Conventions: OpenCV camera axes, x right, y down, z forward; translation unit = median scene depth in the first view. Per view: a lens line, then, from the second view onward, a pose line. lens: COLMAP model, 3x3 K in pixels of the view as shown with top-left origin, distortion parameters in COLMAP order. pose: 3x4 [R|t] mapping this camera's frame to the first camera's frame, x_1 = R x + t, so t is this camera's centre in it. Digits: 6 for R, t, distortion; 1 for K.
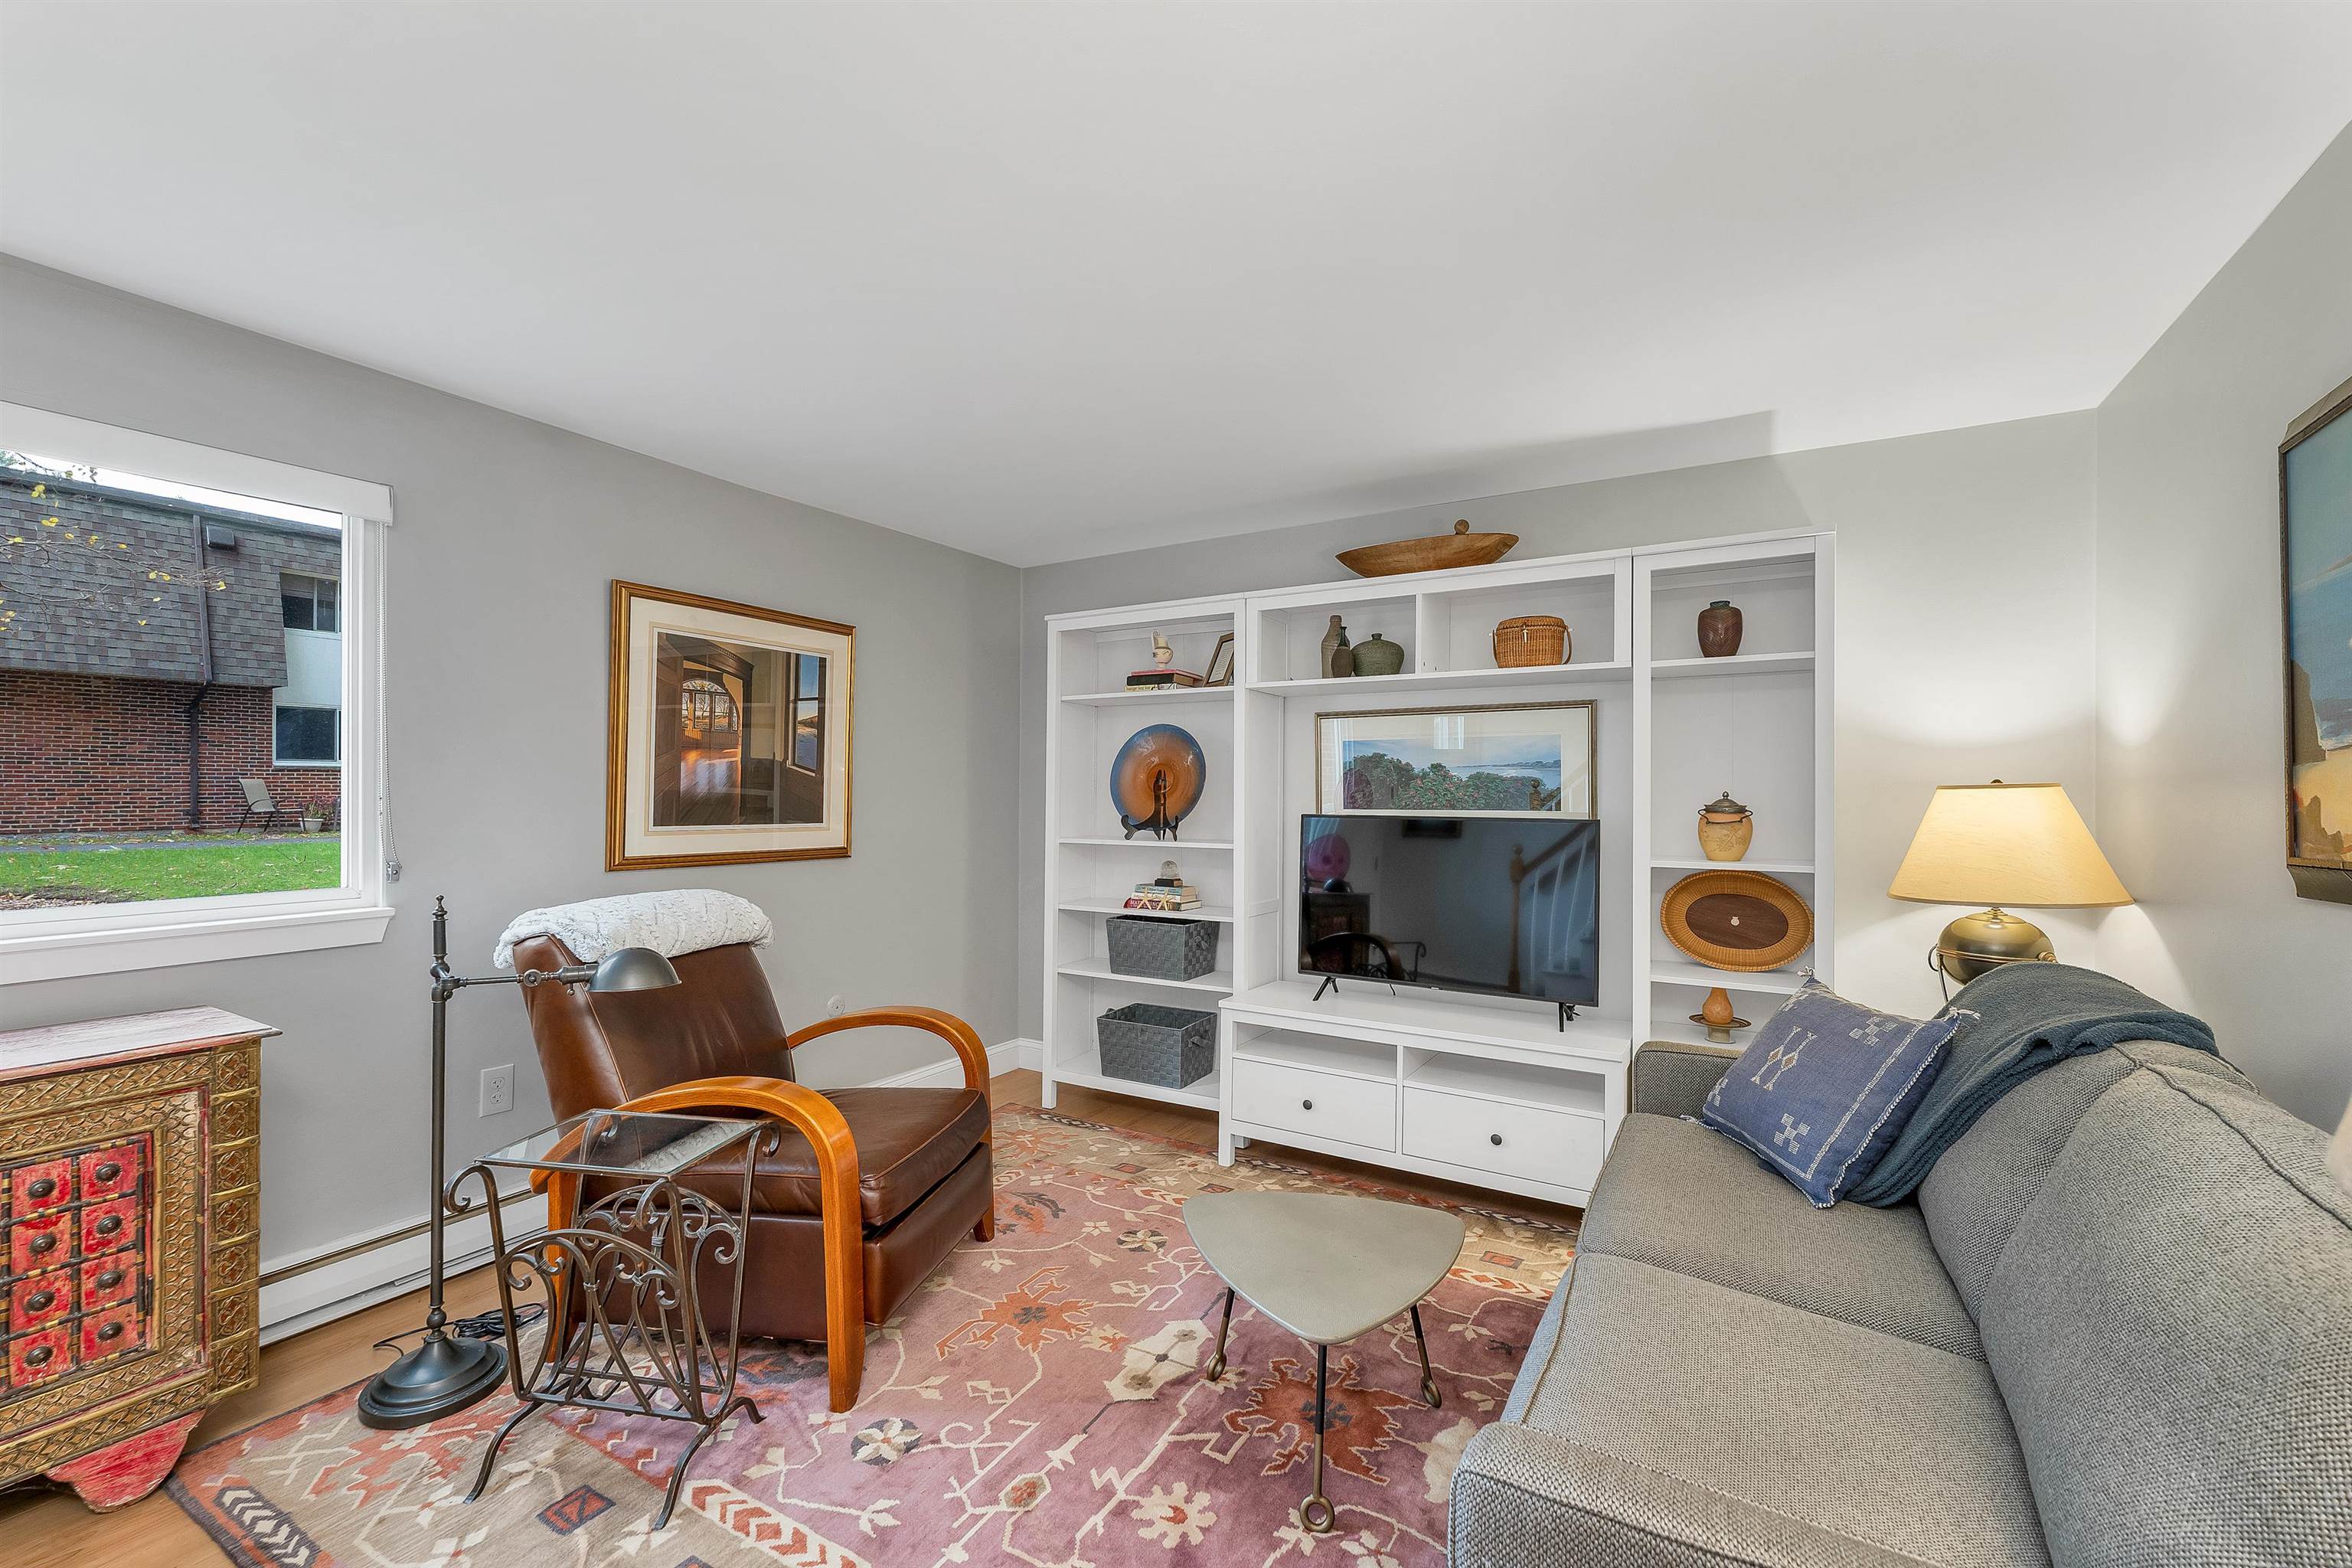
lens RADIAL K [[966.4, 0, 1165.9], [0, 966.4, 795.2], [0, 0, 1]] dist [-0.000621, -0.000468]
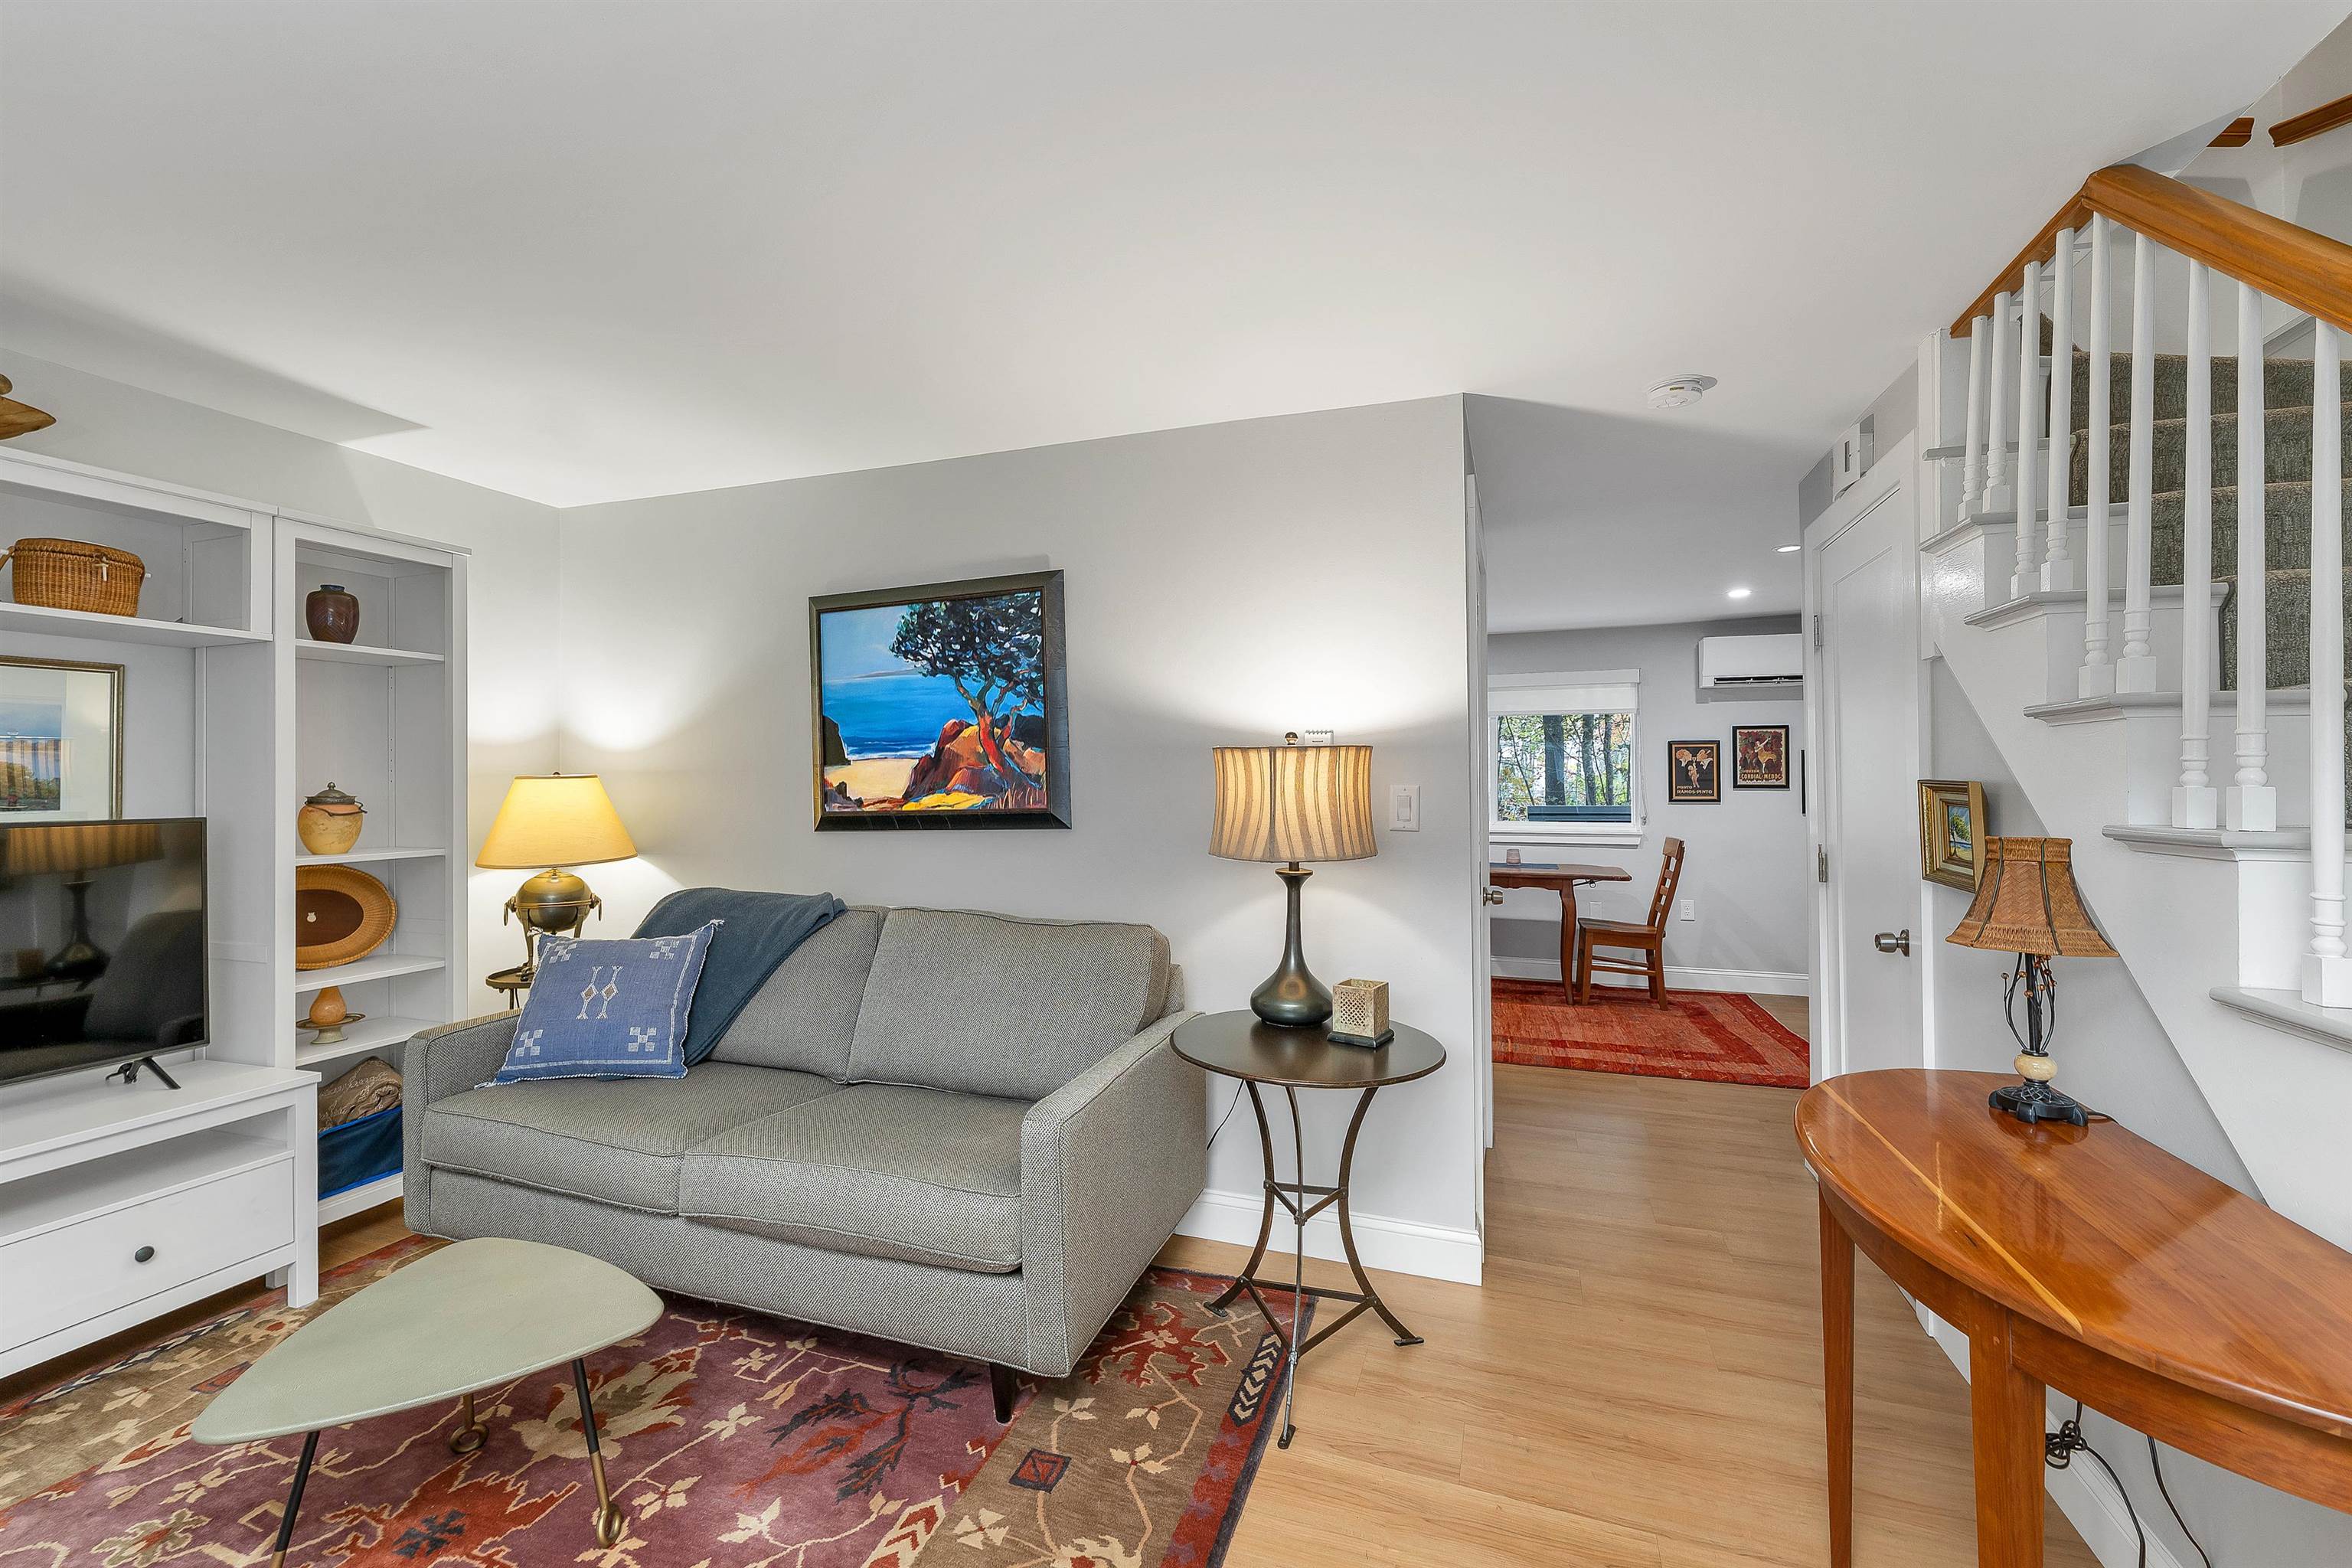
lens RADIAL K [[966.4, 0, 1179.5], [0, 966.4, 765.4], [0, 0, 1]] dist [-0.000621, -0.000468]
pose [[-0.206664, 0.011722, 0.978342, -0.543468], [0.008908, 0.999909, -0.010098, -0.003109], [-0.978372, 0.006628, -0.206749, 0.371877]]
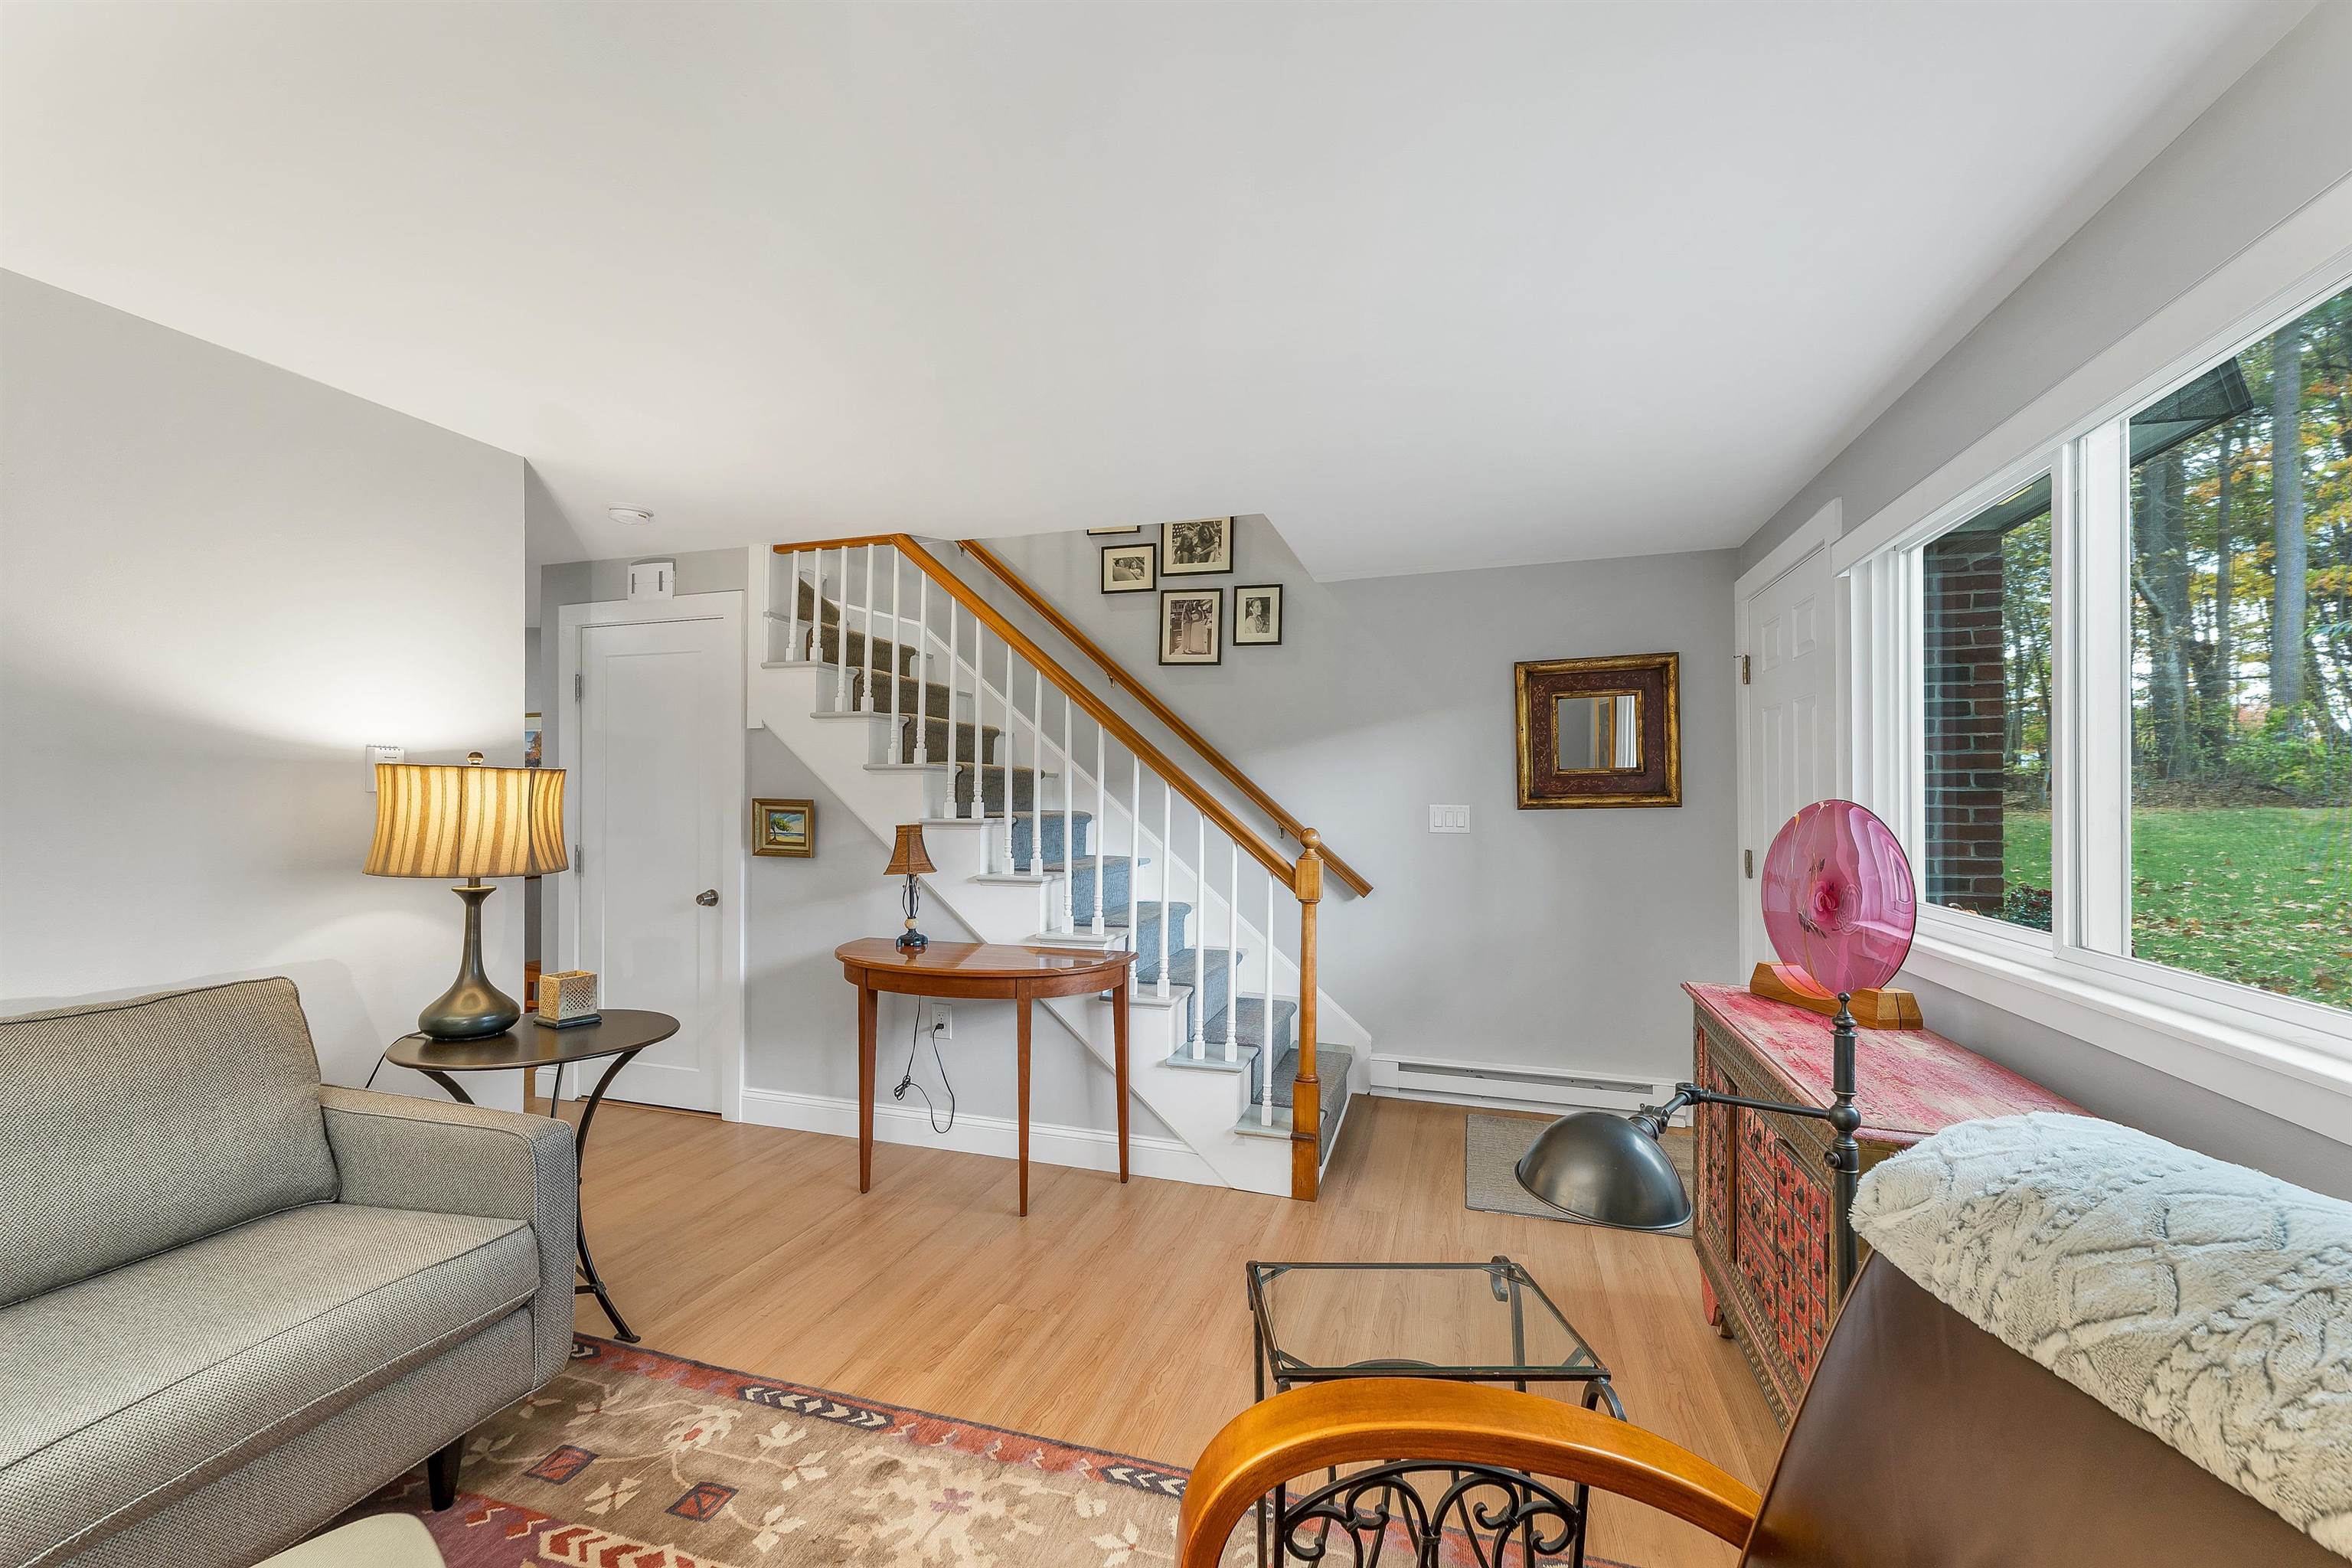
lens RADIAL K [[966.4, 0, 1140.3], [0, 966.4, 785.1], [0, 0, 1]] dist [-0.000621, -0.000468]
pose [[-0.976272, -0.011034, -0.216268, -0.143209], [-0.010301, 0.999937, -0.004518, -0.011616], [0.216304, -0.002183, -0.976324, 1.048488]]
